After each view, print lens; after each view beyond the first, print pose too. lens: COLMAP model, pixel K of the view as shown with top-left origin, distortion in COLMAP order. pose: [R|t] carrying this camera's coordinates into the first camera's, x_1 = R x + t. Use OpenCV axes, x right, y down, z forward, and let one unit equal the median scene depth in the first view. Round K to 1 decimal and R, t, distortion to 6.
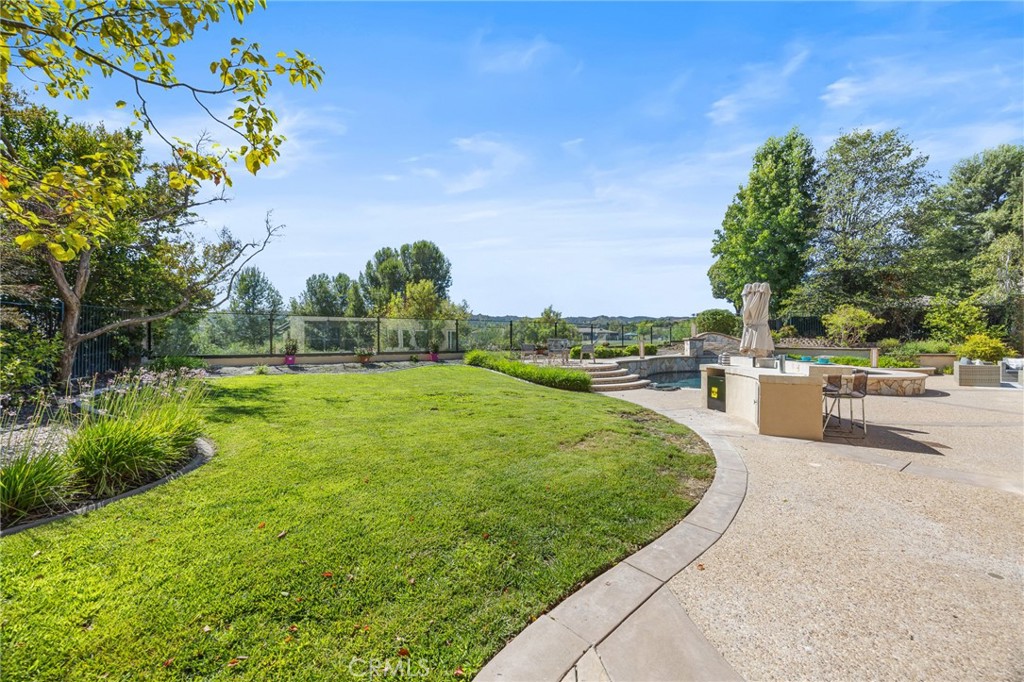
lens RADIAL K [[386.9, 0, 519.3], [0, 386.9, 342.3], [0, 0, 1]] dist [-0.001409, -0.000200]
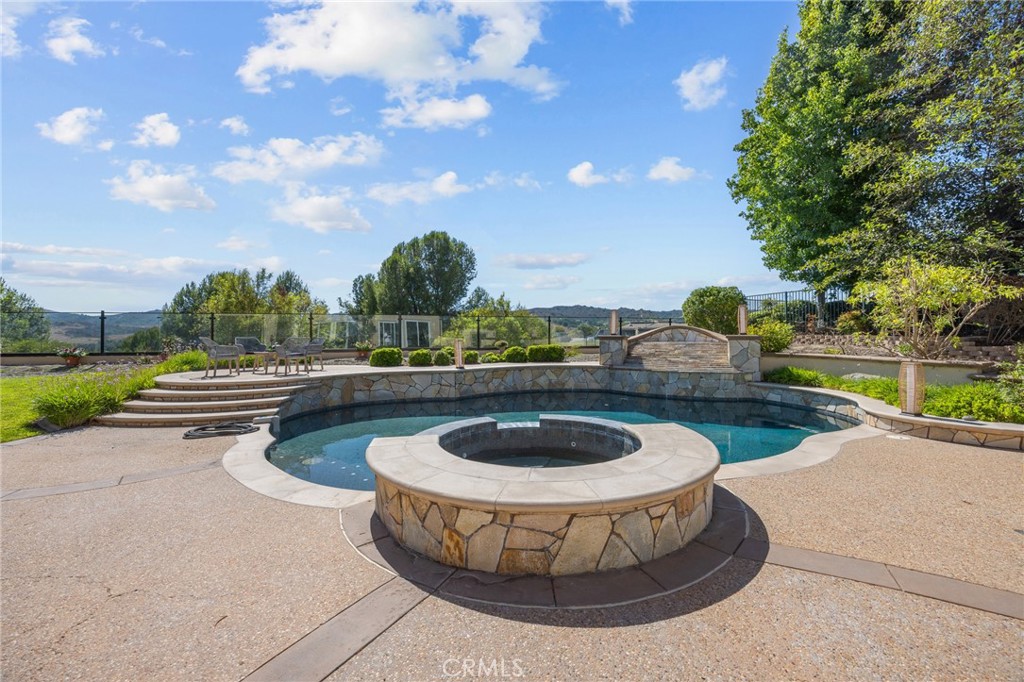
lens RADIAL K [[392.0, 0, 515.7], [0, 392.0, 331.9], [0, 0, 1]] dist [-0.000077, -0.000162]
pose [[0.910768, -0.006019, -0.412876, 0.502820], [-0.000781, 0.999867, -0.016300, -0.005676], [0.412919, 0.015168, 0.910642, 0.342373]]
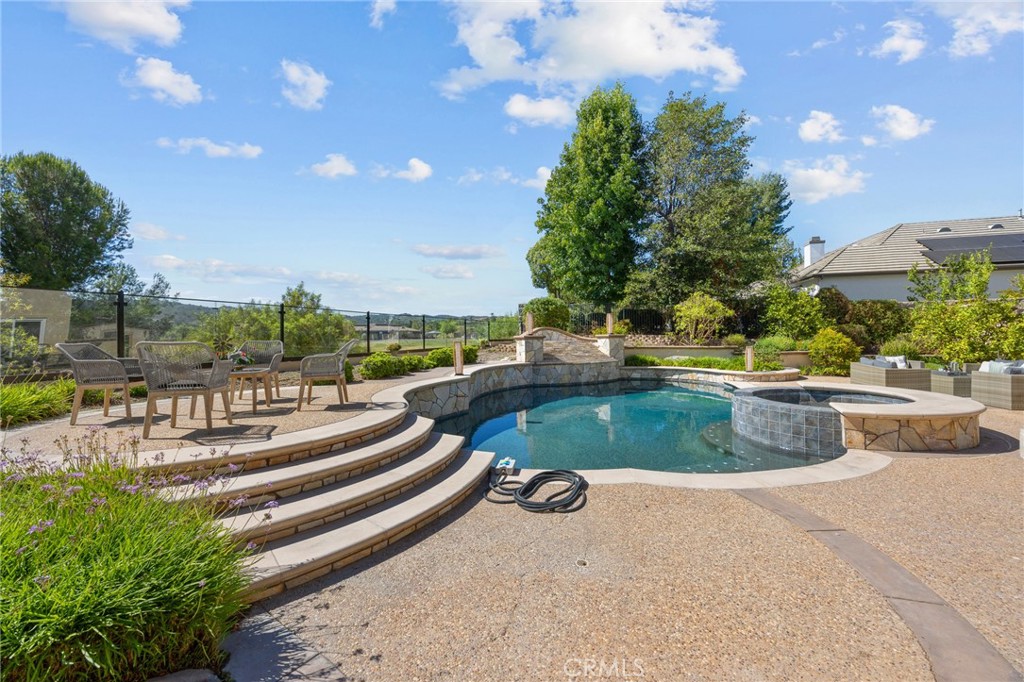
lens RADIAL K [[390.0, 0, 517.7], [0, 390.0, 337.8], [0, 0, 1]] dist [-0.000634, -0.000002]
pose [[0.881812, -0.010758, 0.471479, 0.103406], [0.014659, 0.999882, -0.004603, -0.003762], [-0.471374, 0.010971, 0.881865, 0.370064]]
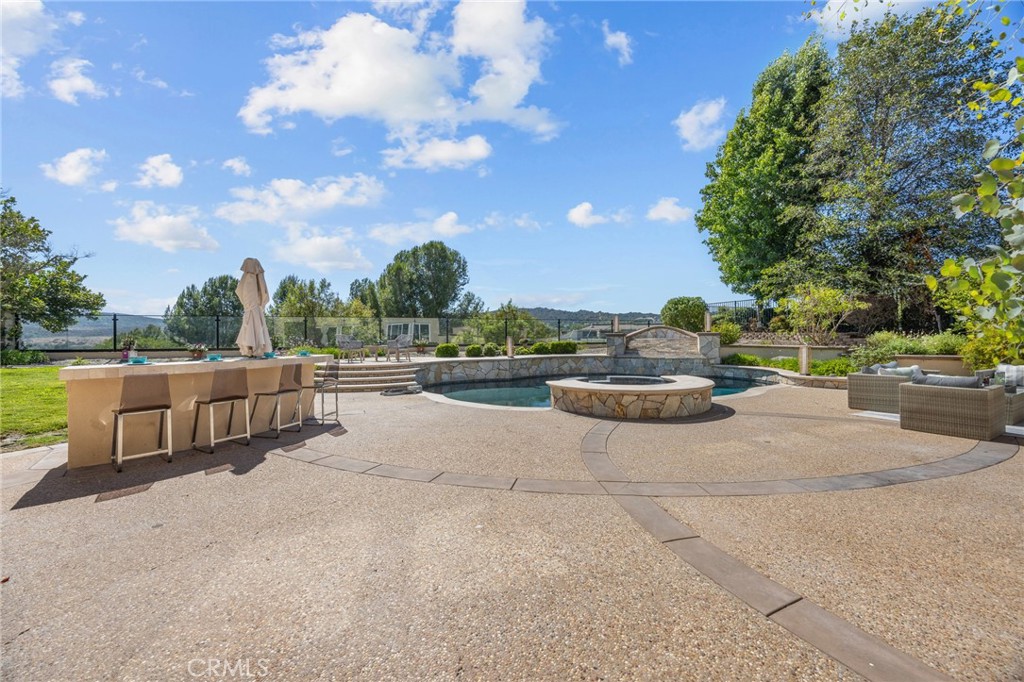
lens RADIAL K [[390.0, 0, 517.7], [0, 390.0, 337.8], [0, 0, 1]] dist [-0.000634, -0.000002]
pose [[0.948059, -0.004706, -0.318060, 0.459283], [0.002877, 0.999977, -0.006221, 0.002674], [0.318082, 0.004983, 0.948050, 0.142329]]
